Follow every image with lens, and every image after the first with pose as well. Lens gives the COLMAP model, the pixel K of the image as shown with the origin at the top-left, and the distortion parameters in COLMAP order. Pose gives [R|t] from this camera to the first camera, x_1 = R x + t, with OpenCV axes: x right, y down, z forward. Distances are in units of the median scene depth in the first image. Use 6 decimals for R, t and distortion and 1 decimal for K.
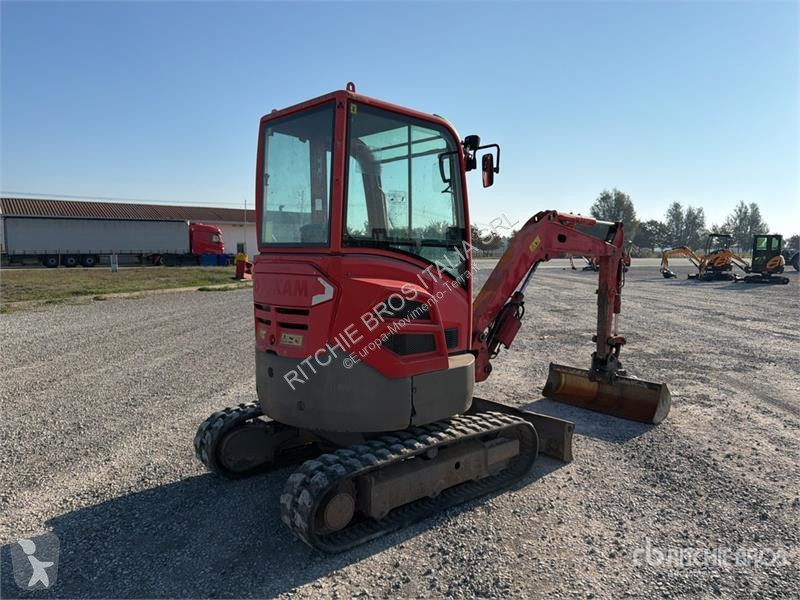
lens RADIAL K [[564.5, 0, 399.8], [0, 564.5, 301.8], [0, 0, 1]] dist [0.072356, -0.093428]
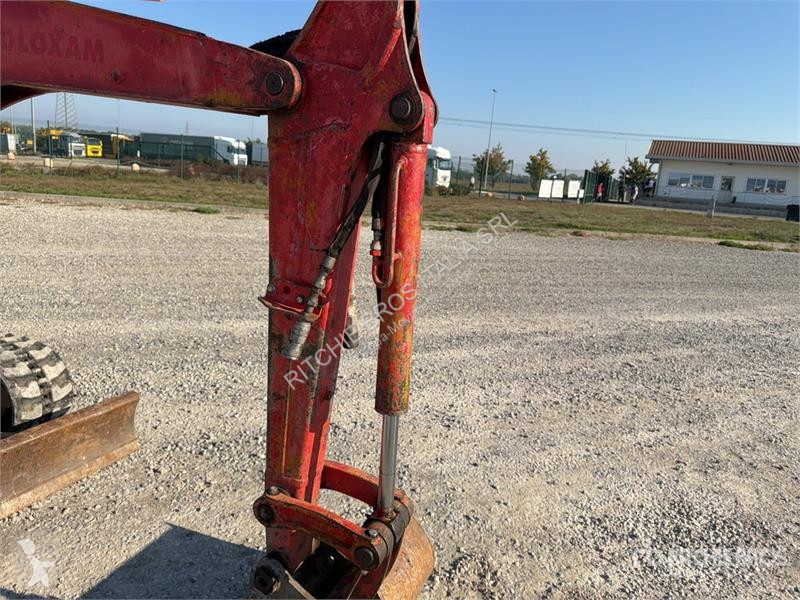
lens RADIAL K [[564.5, 0, 402.6], [0, 564.5, 300.0], [0, 0, 1]] dist [0.072356, -0.093428]
pose [[0.449250, 0.224274, -0.864798, 0.689665], [-0.152026, 0.973052, 0.173373, -0.068673], [0.880376, 0.053584, 0.471239, 1.140361]]
